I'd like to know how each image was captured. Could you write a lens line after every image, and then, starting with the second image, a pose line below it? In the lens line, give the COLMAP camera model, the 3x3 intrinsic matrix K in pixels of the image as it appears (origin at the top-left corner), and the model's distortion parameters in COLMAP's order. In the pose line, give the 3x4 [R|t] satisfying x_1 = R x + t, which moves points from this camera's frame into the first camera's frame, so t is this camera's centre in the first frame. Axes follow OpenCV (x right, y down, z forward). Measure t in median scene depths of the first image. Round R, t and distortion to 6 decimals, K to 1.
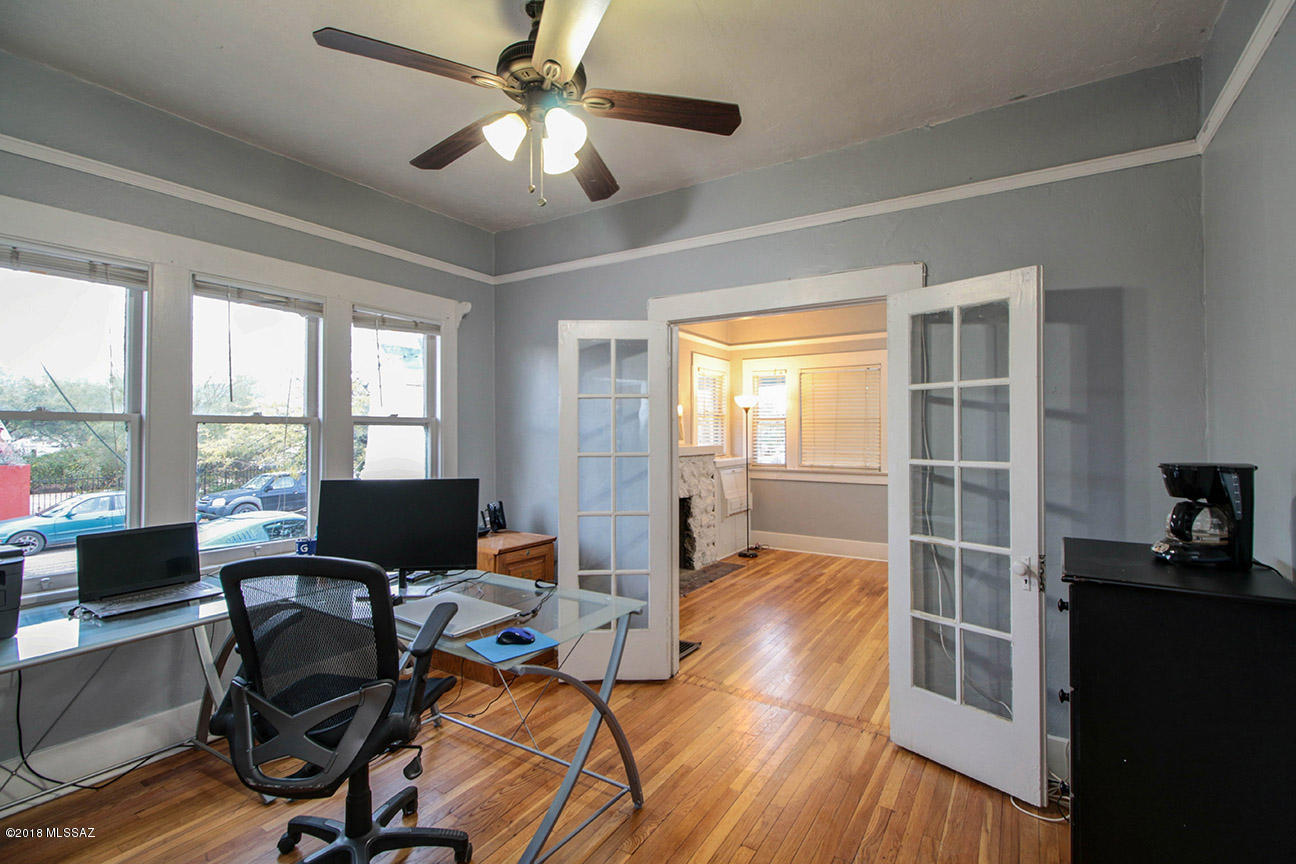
lens RADIAL K [[592.6, 0, 649.8], [0, 592.6, 428.5], [0, 0, 1]] dist [0.011057, -0.003393]
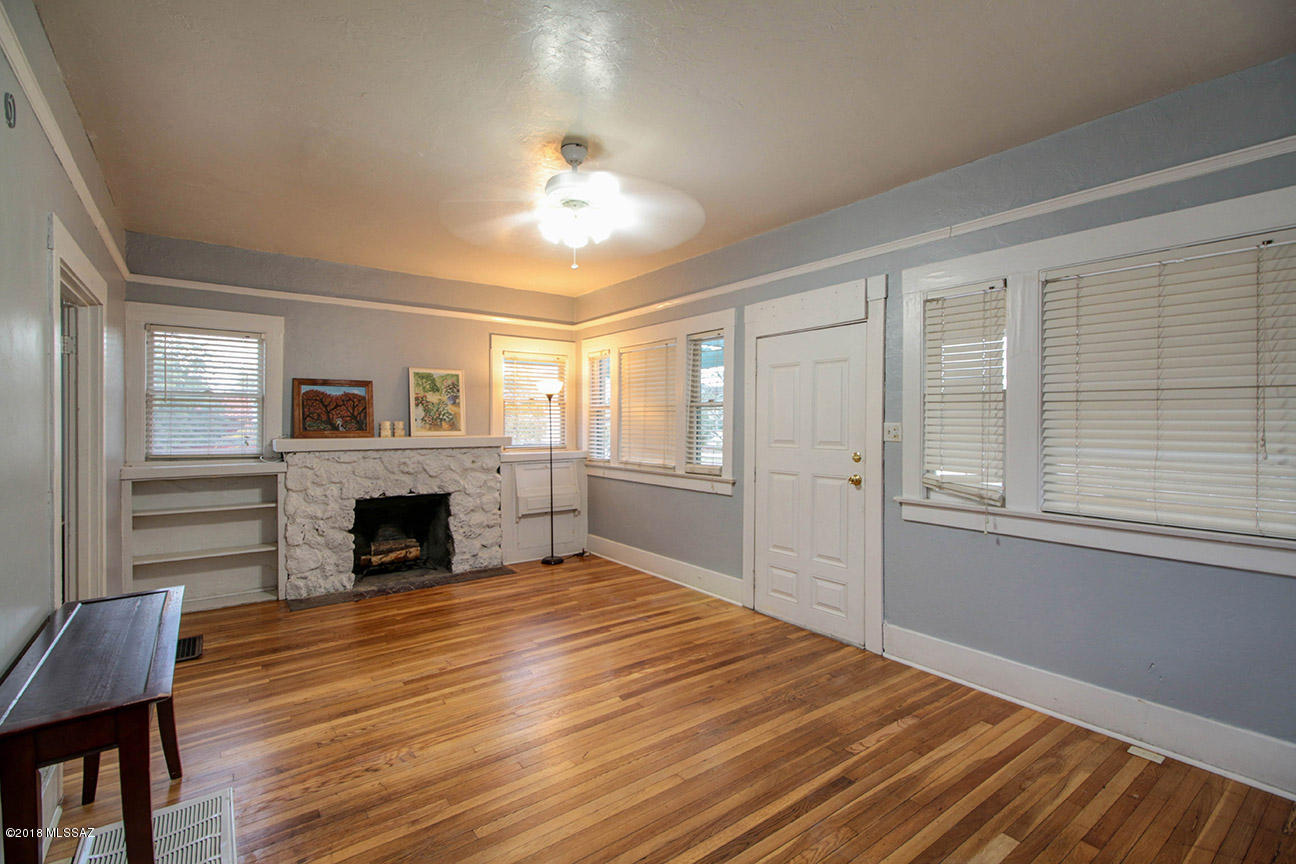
lens RADIAL K [[592.6, 0, 652.9], [0, 592.6, 429.5], [0, 0, 1]] dist [0.011057, -0.003393]
pose [[0.939151, 0.005008, -0.343469, 0.627260], [0.002310, 0.999779, 0.020893, -0.001606], [0.343498, -0.020415, 0.938932, 0.227501]]
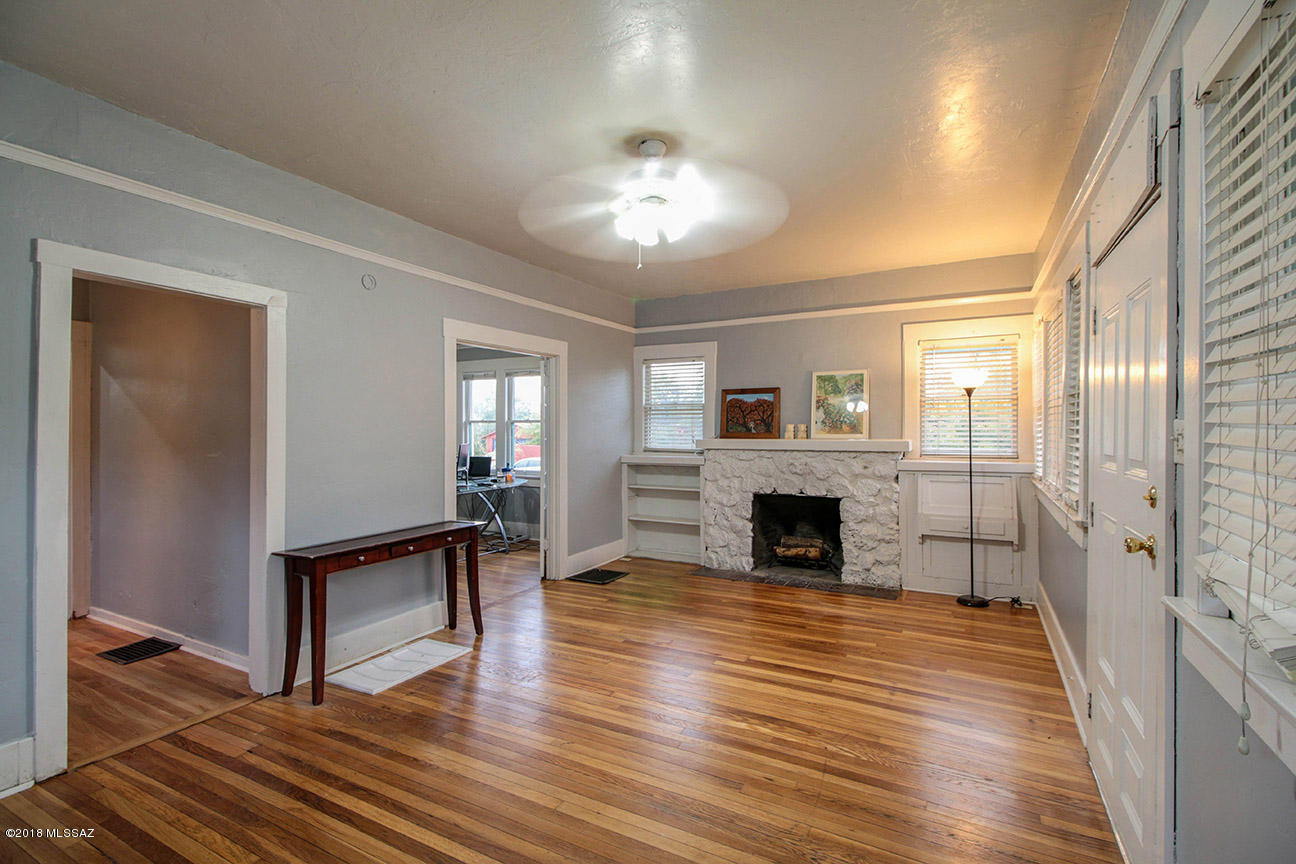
lens RADIAL K [[592.6, 0, 646.4], [0, 592.6, 432.9], [0, 0, 1]] dist [0.011057, -0.003393]
pose [[0.076963, 0.010421, -0.996979, 0.856569], [0.012290, 0.999859, 0.011400, 0.003703], [0.996958, -0.013130, 0.076824, 0.594095]]
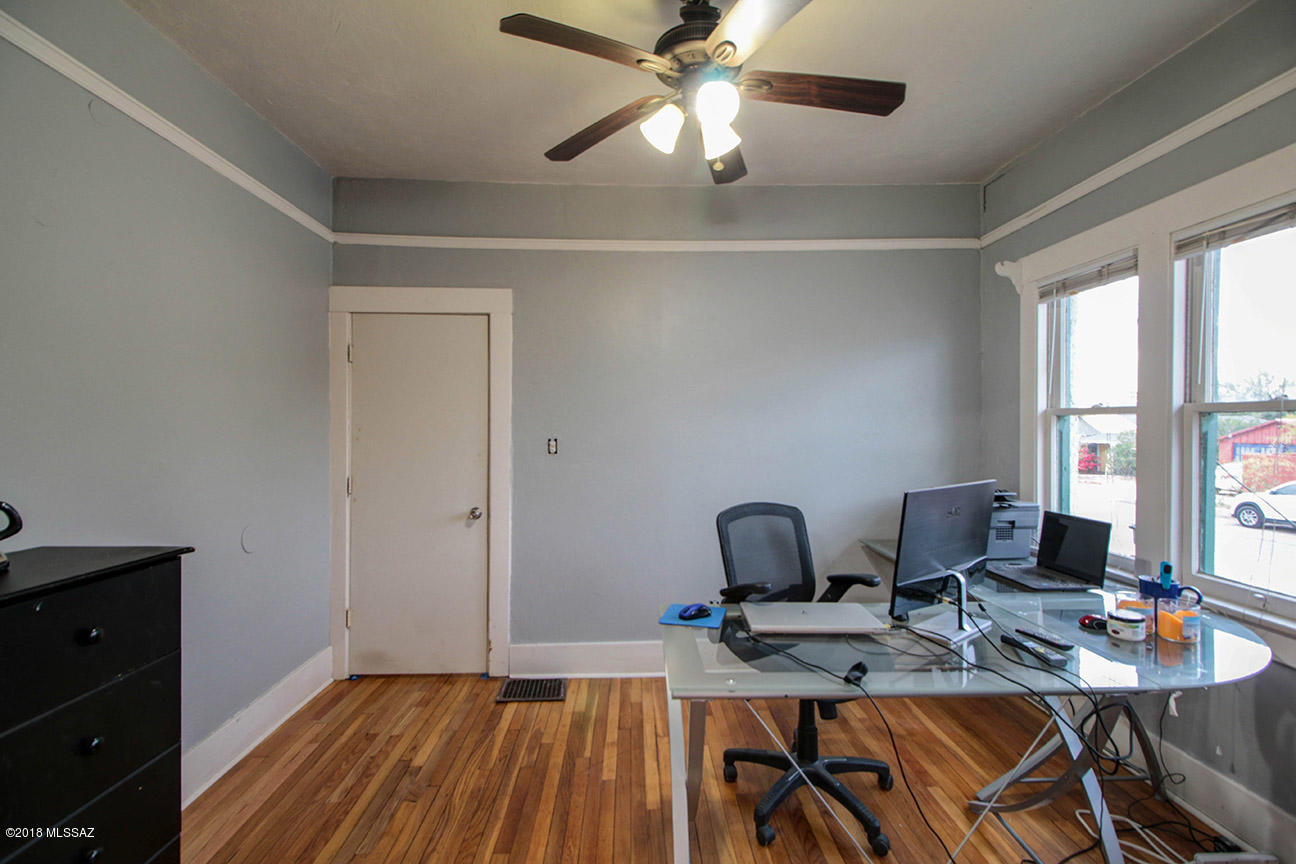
lens RADIAL K [[592.6, 0, 650.6], [0, 592.6, 424.2], [0, 0, 1]] dist [0.011057, -0.003393]
pose [[-0.820211, -0.001022, -0.572061, 0.132219], [0.005443, 0.999939, -0.009590, 0.002574], [0.572036, -0.010980, -0.820155, 0.520242]]
